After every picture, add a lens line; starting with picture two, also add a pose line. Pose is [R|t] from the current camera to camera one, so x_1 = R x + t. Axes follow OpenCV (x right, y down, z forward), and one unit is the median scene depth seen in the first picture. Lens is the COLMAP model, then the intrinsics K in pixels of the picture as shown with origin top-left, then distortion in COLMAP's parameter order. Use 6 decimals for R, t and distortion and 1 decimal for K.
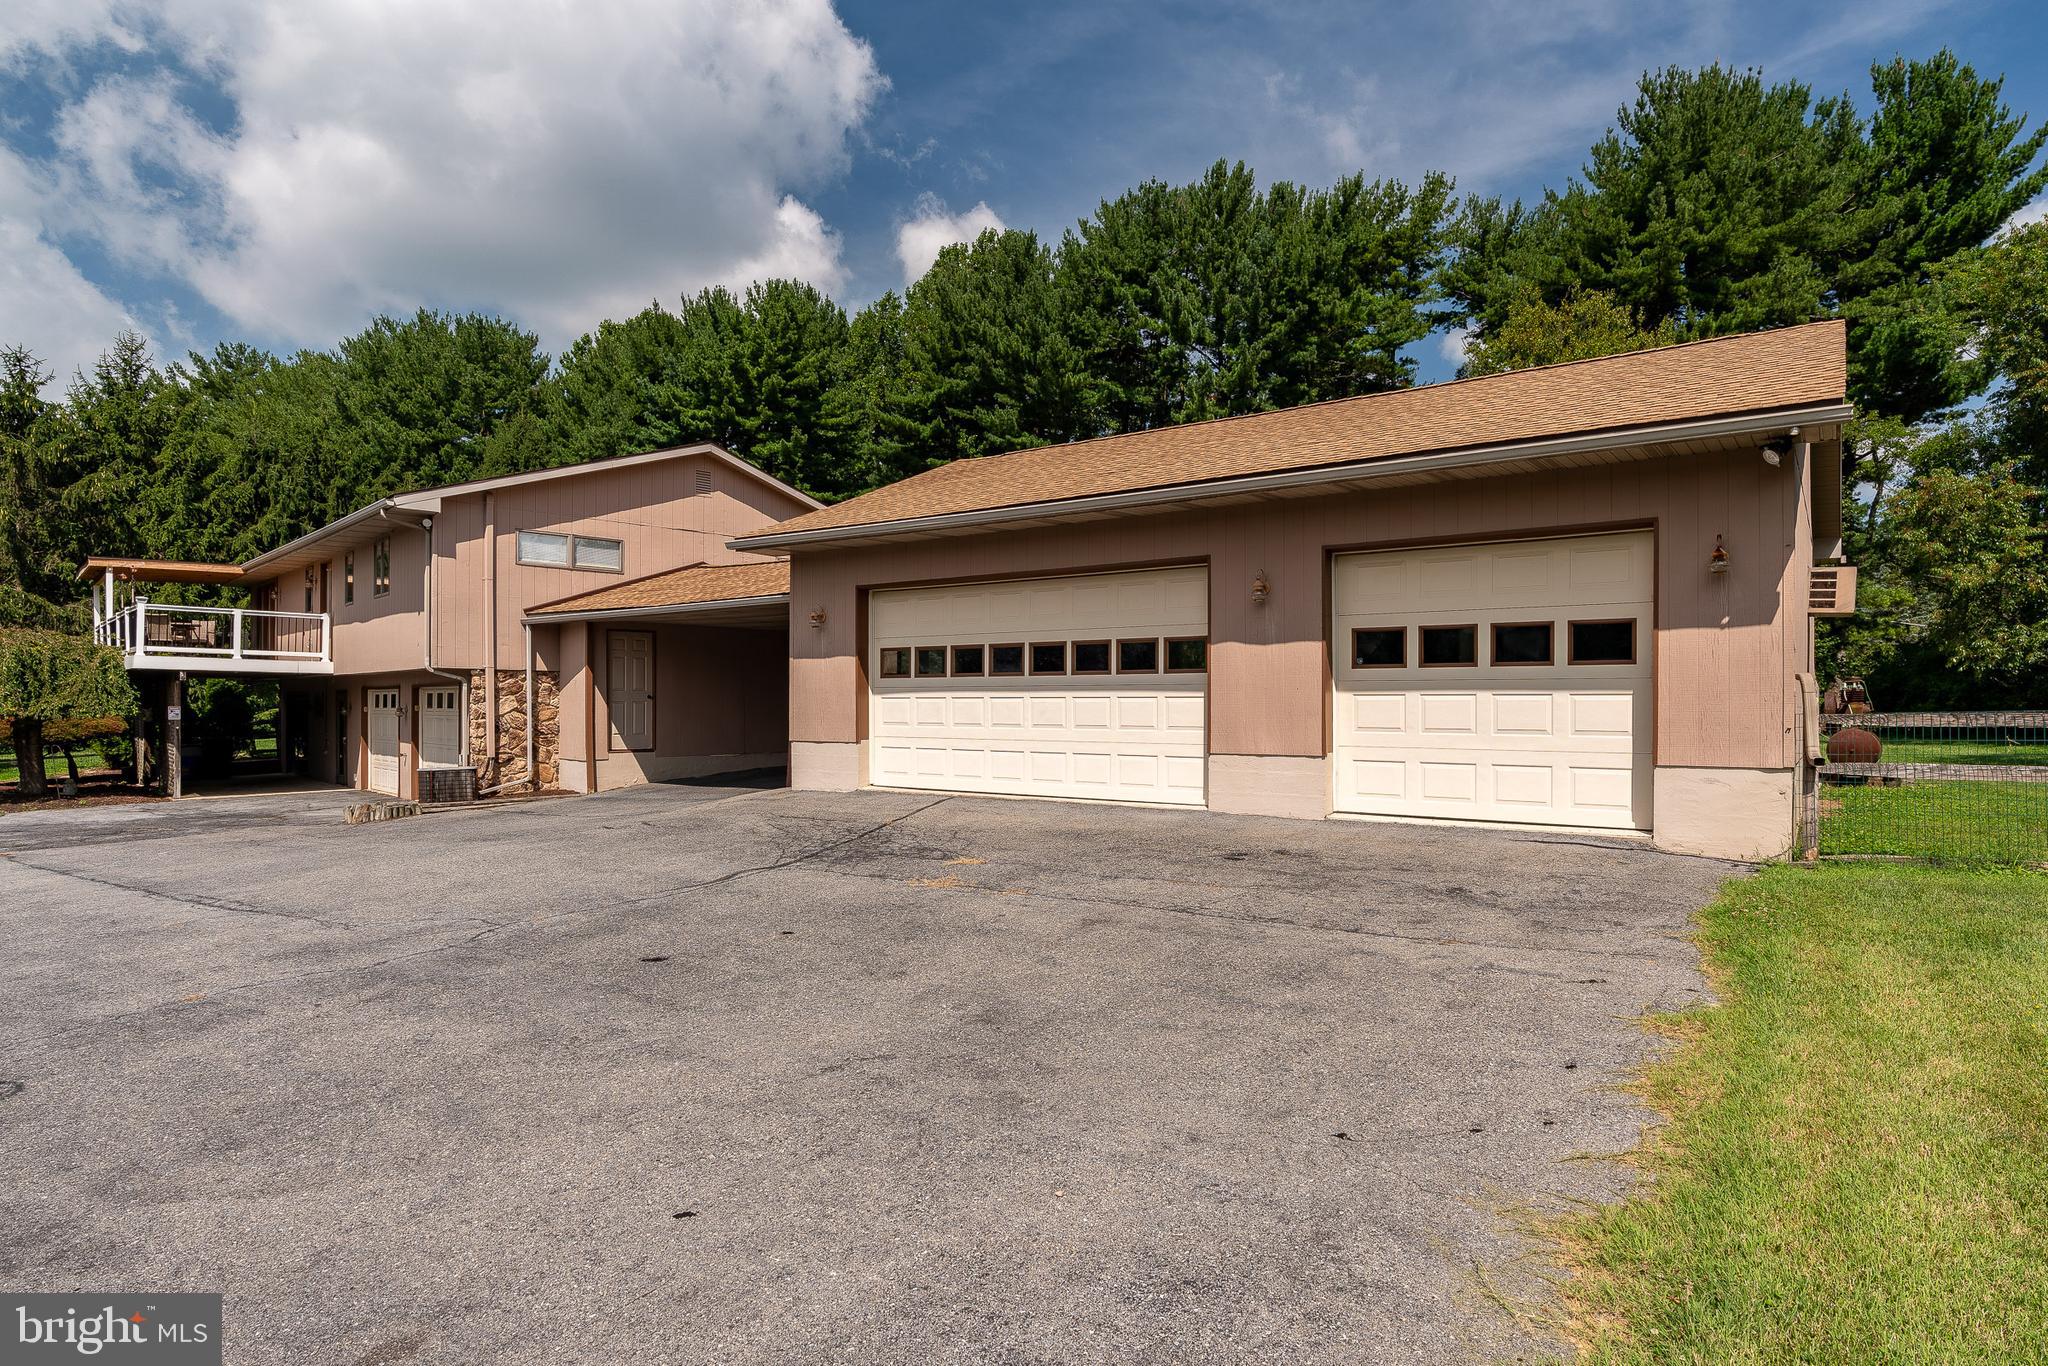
lens RADIAL K [[1116.2, 0, 1109.9], [0, 1116.2, 706.2], [0, 0, 1]] dist [0.003481, 0.002473]
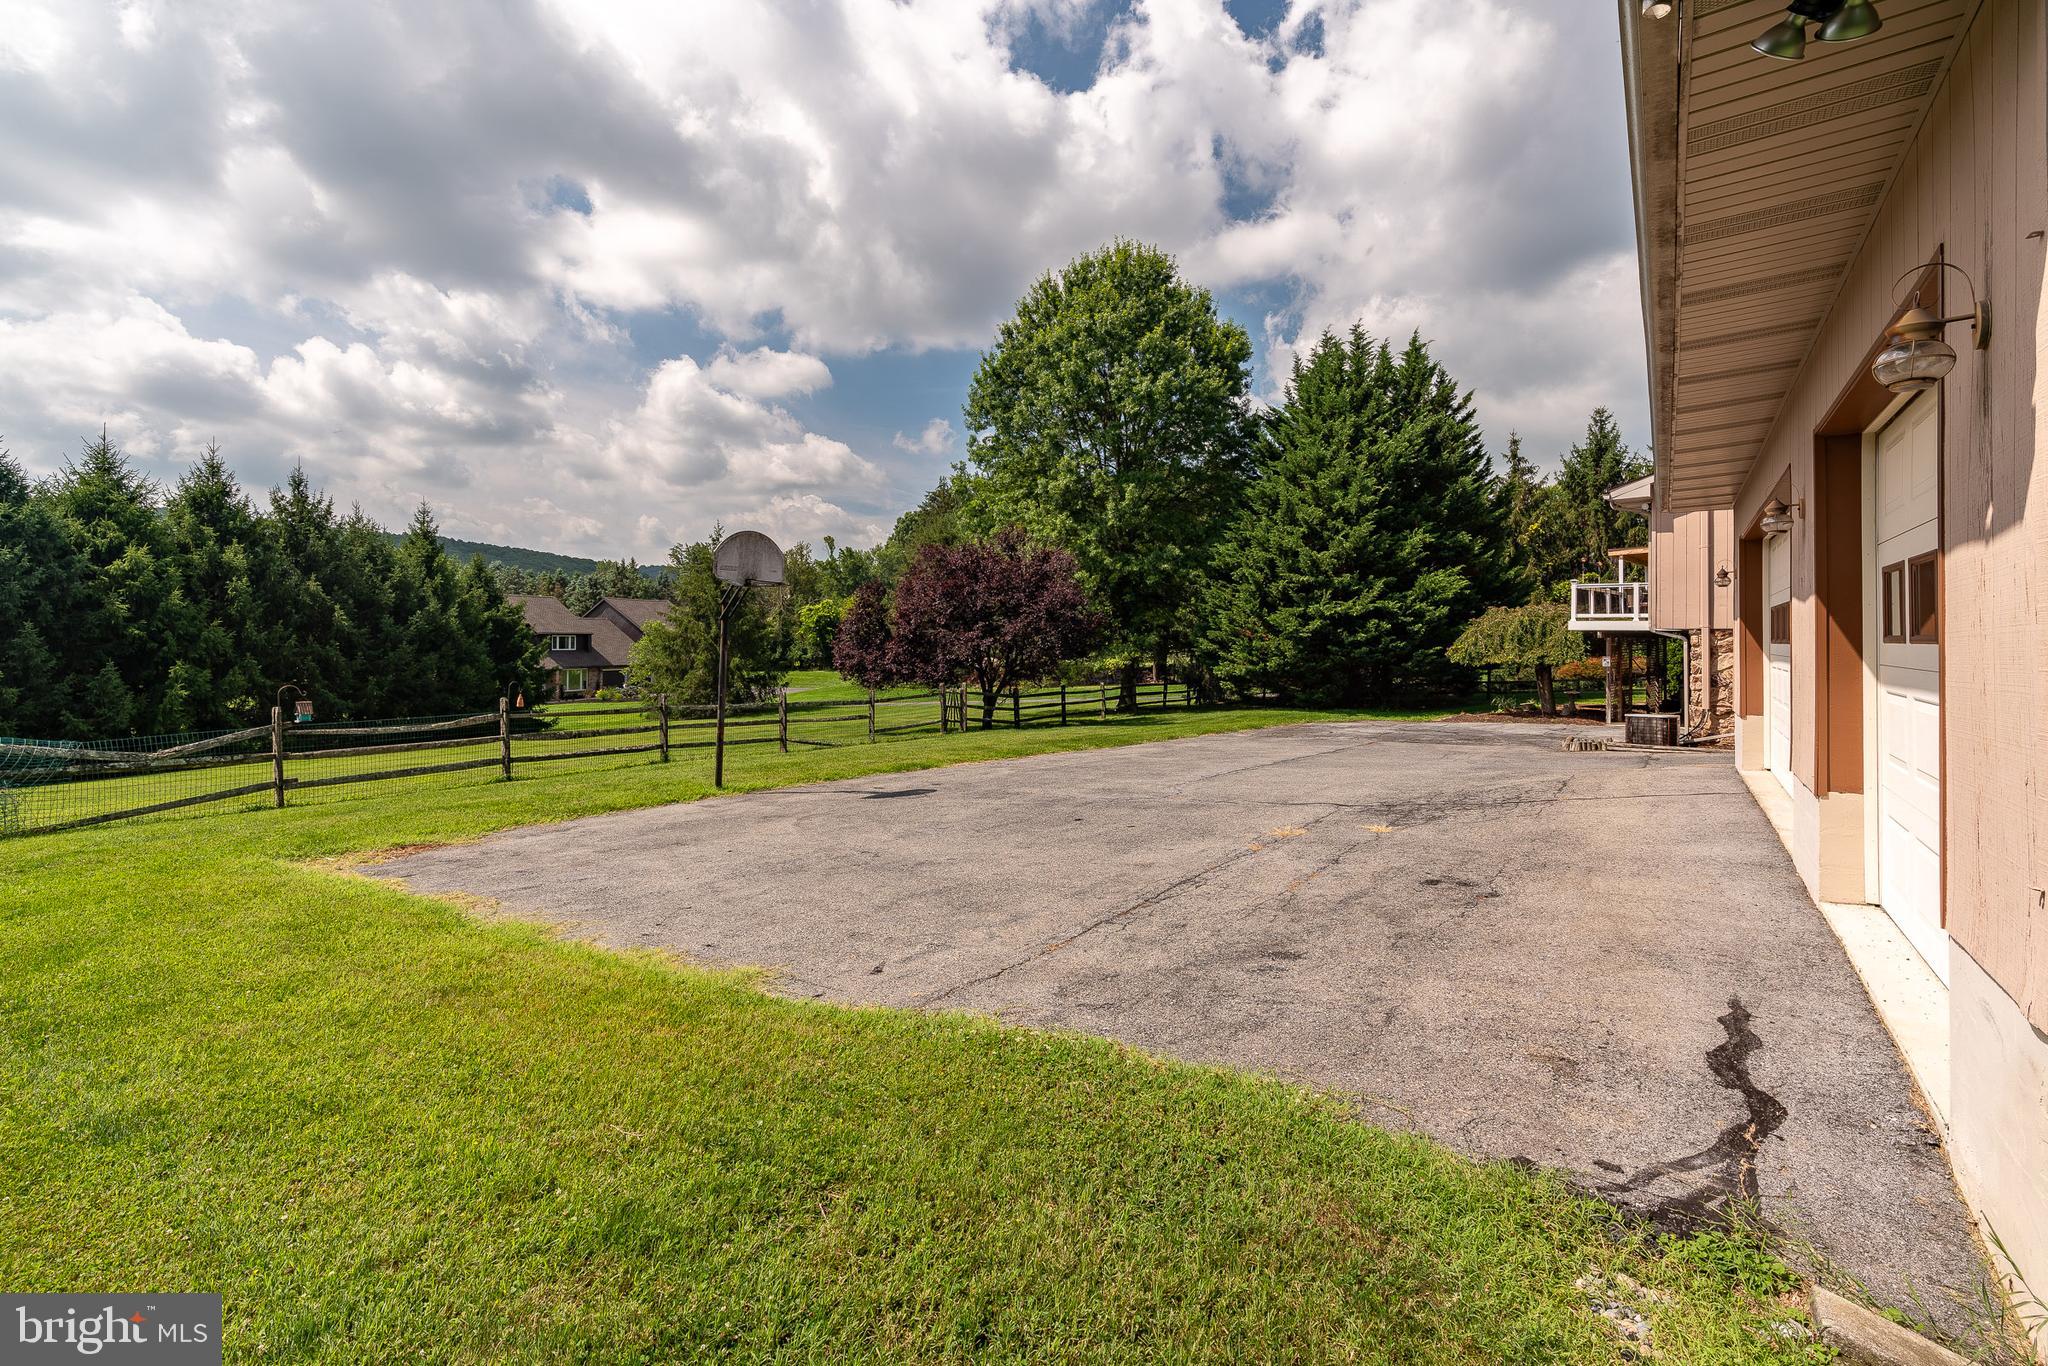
lens RADIAL K [[943.8, 0, 1019.9], [0, 943.8, 634.7], [0, 0, 1]] dist [-0.000894, 0.000293]
pose [[0.003718, -0.009104, -0.999952, 0.176036], [-0.005493, 0.999943, -0.009124, -0.007040], [0.999978, 0.005527, 0.003668, 0.153357]]
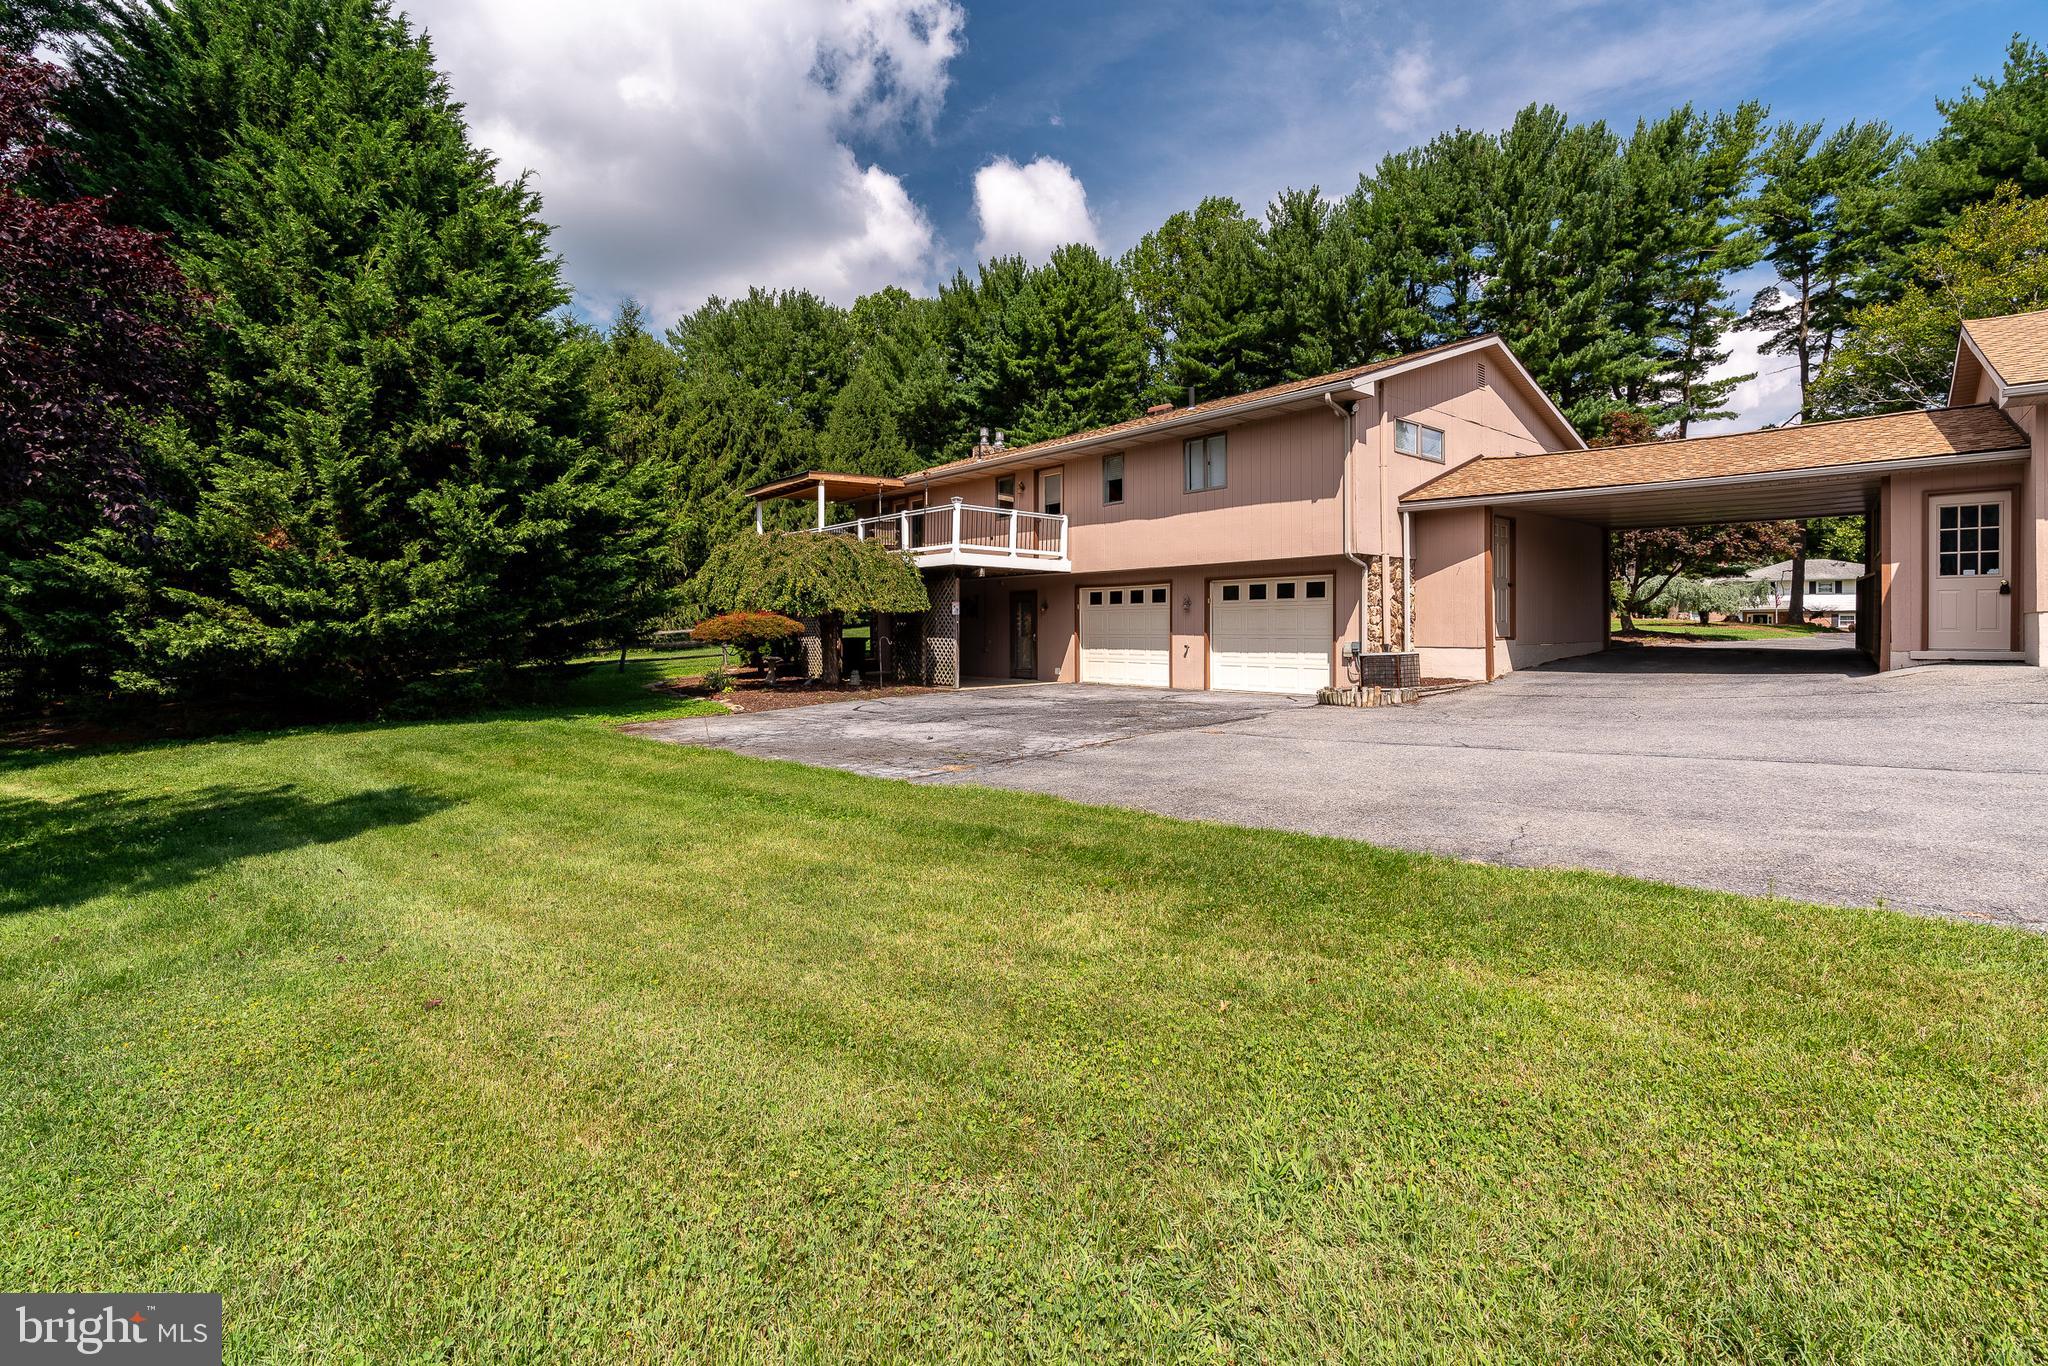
lens RADIAL K [[943.8, 0, 1019.9], [0, 943.8, 634.7], [0, 0, 1]] dist [-0.000894, 0.000293]
pose [[0.994631, -0.003431, -0.103432, -0.376579], [0.003768, 0.999988, 0.003064, 0.016096], [0.103420, -0.003437, 0.994632, 0.060157]]
